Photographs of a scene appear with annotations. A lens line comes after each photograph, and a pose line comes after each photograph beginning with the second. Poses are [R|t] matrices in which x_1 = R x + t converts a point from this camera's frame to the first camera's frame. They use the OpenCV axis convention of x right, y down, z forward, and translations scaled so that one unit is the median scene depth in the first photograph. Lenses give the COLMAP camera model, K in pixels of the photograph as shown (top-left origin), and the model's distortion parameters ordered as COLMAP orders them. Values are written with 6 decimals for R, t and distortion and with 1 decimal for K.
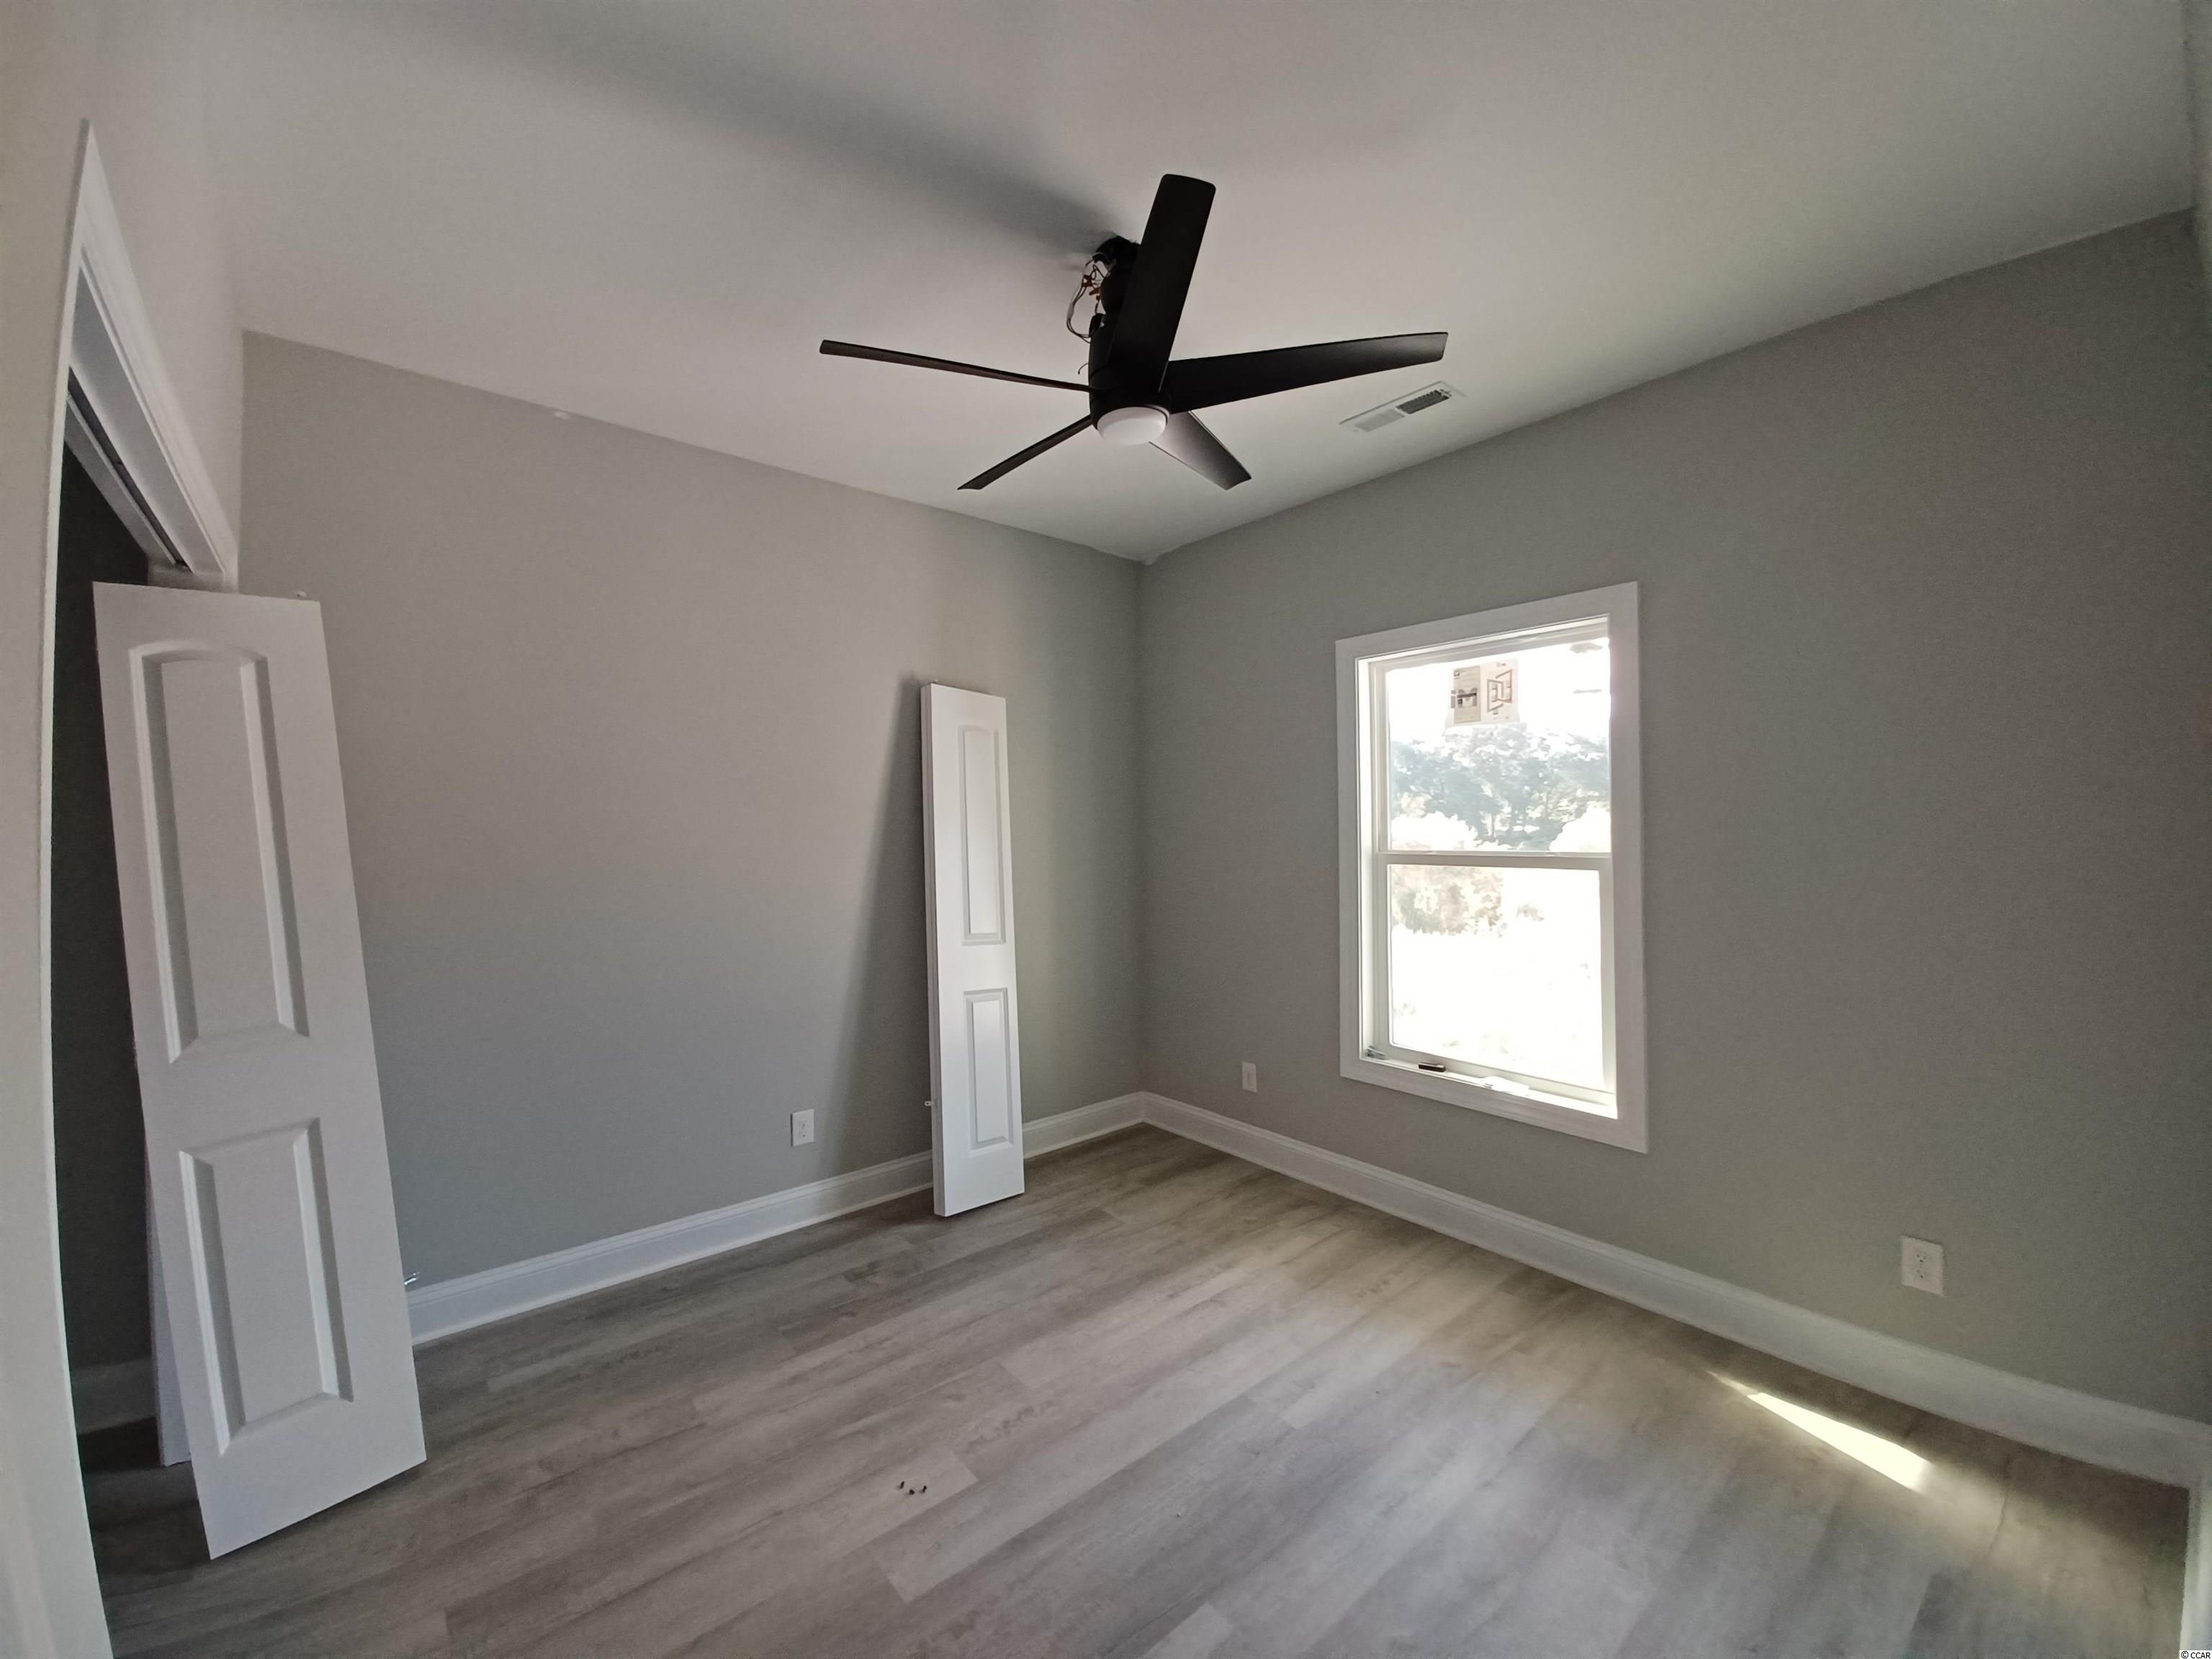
lens RADIAL K [[888.2, 0, 1081.9], [0, 888.2, 826.7], [0, 0, 1]] dist [-0.000027, 0.000060]
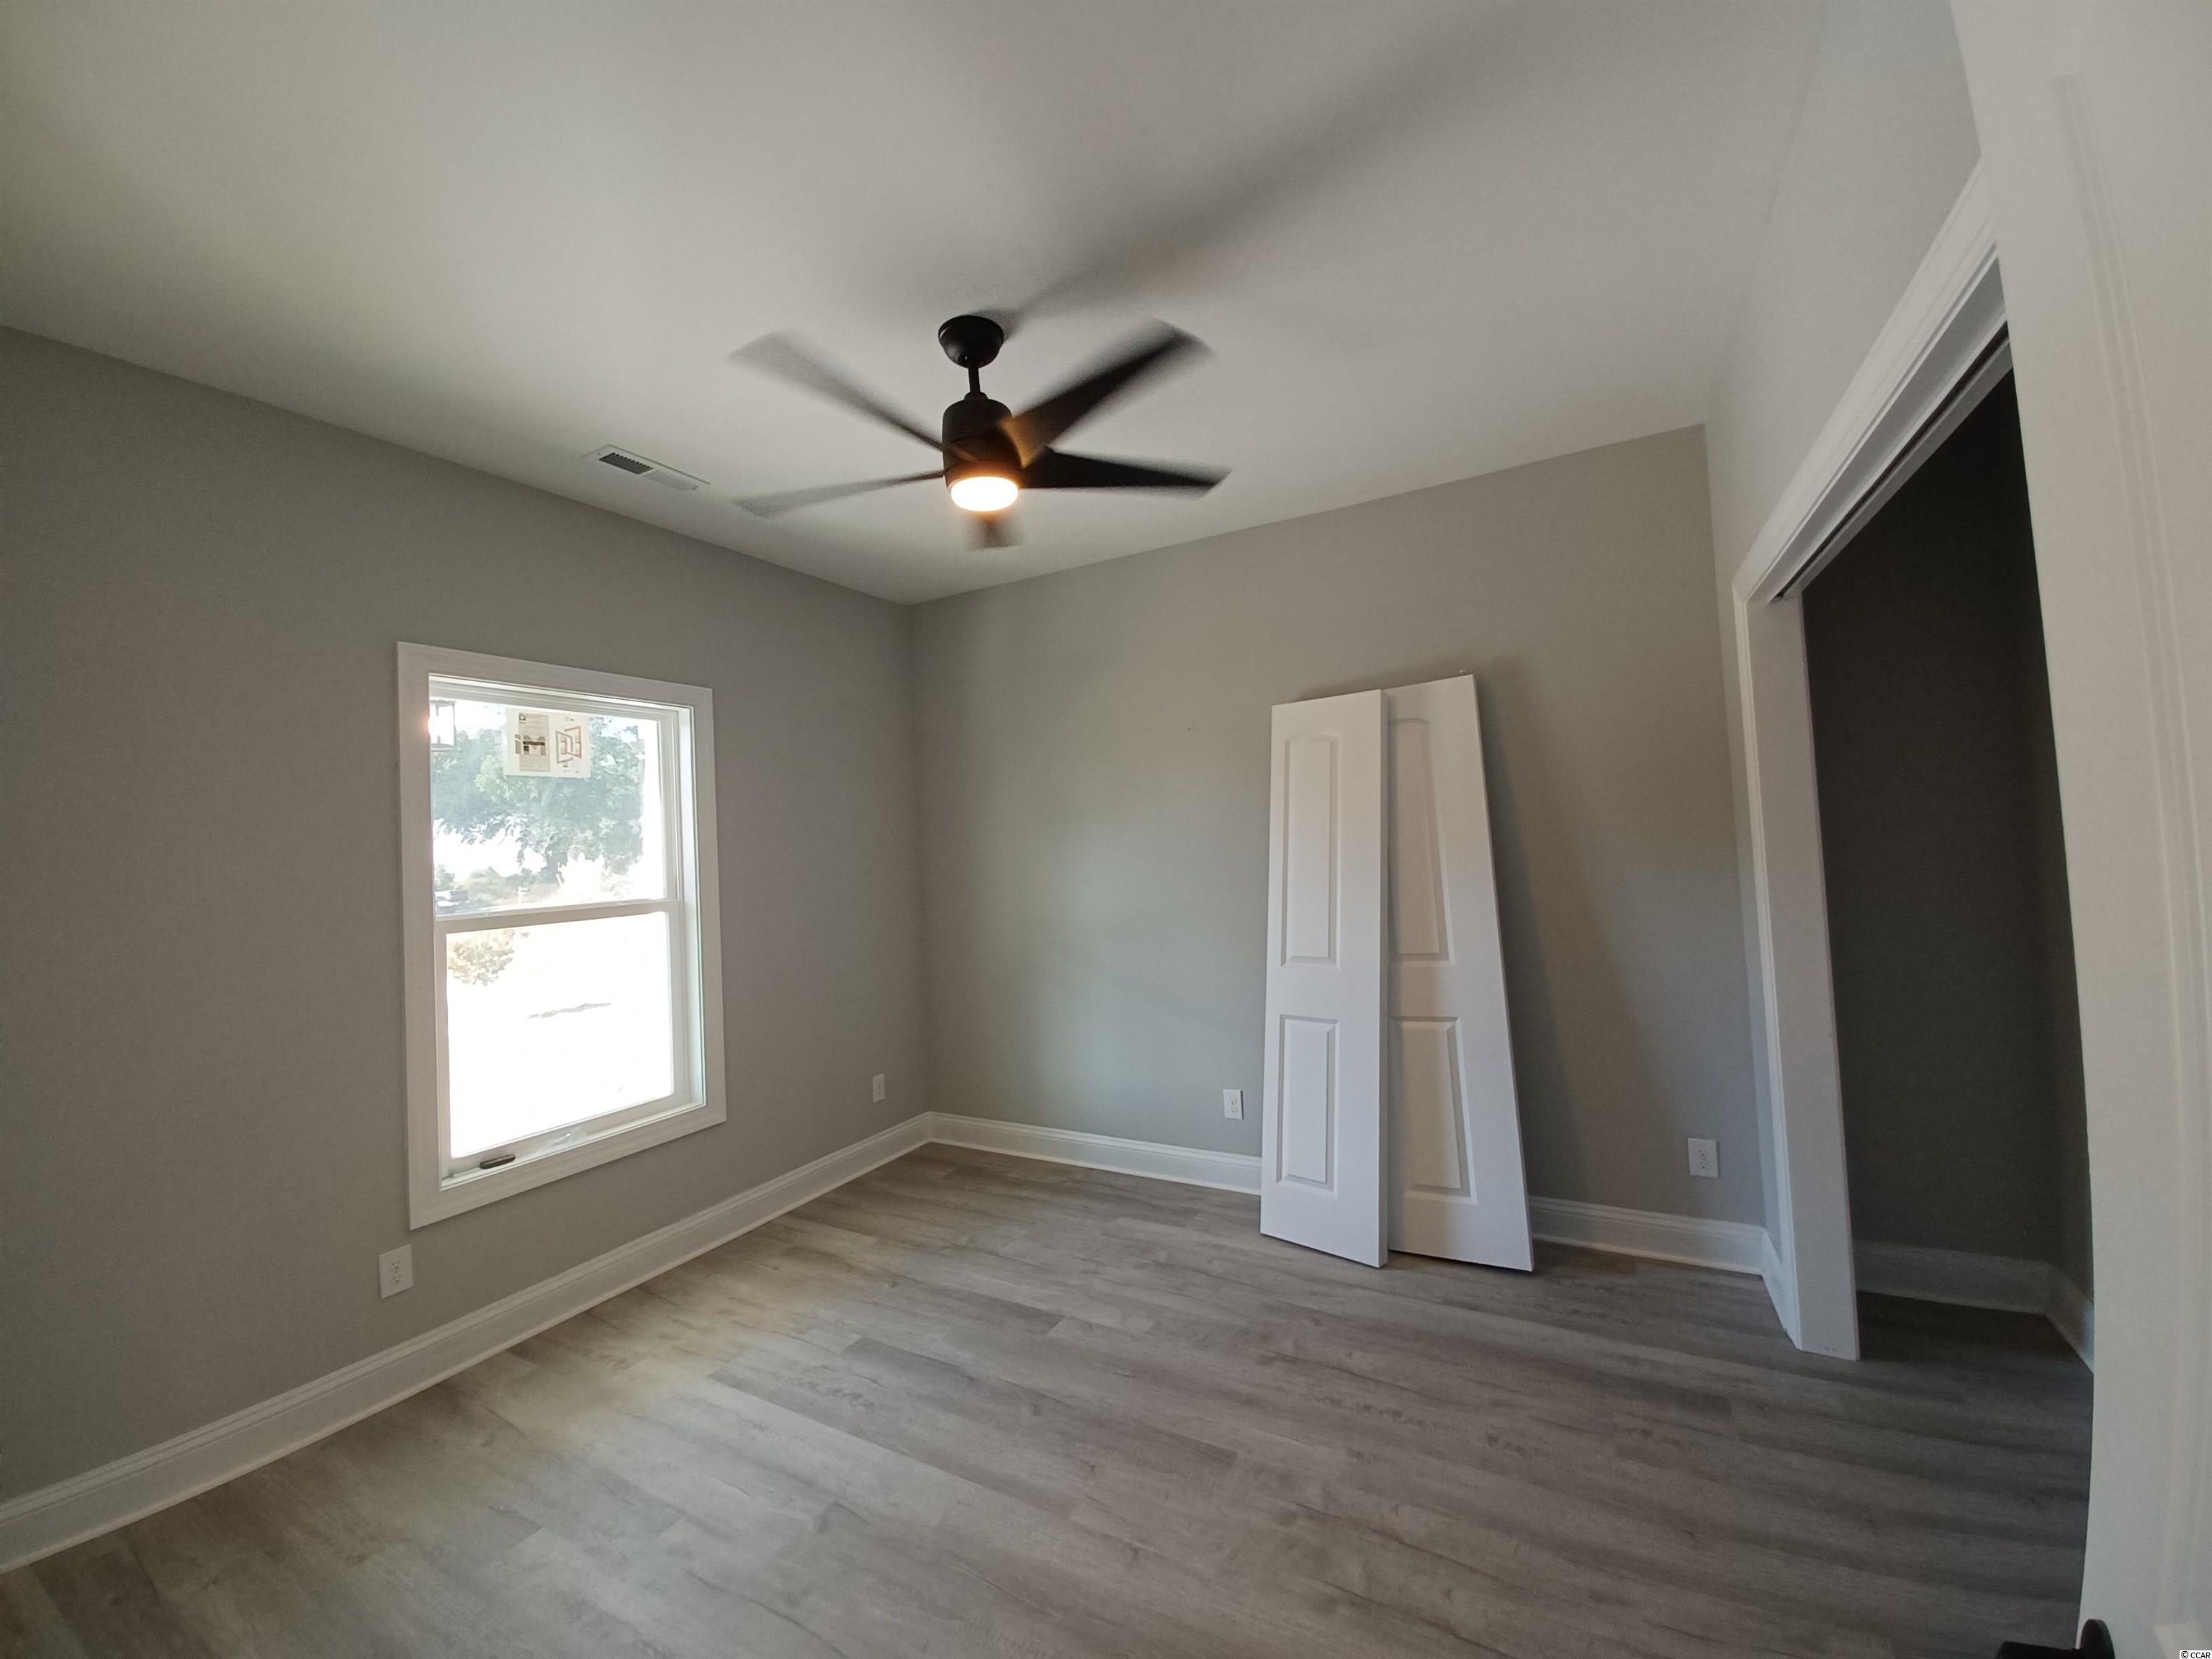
lens RADIAL K [[888.2, 0, 1081.9], [0, 888.2, 826.7], [0, 0, 1]] dist [-0.000027, 0.000060]
pose [[-0.346723, 0.039024, 0.937155, -0.681176], [0.057770, 0.998126, -0.020190, -0.005437], [-0.936187, 0.047139, -0.348328, 0.814255]]
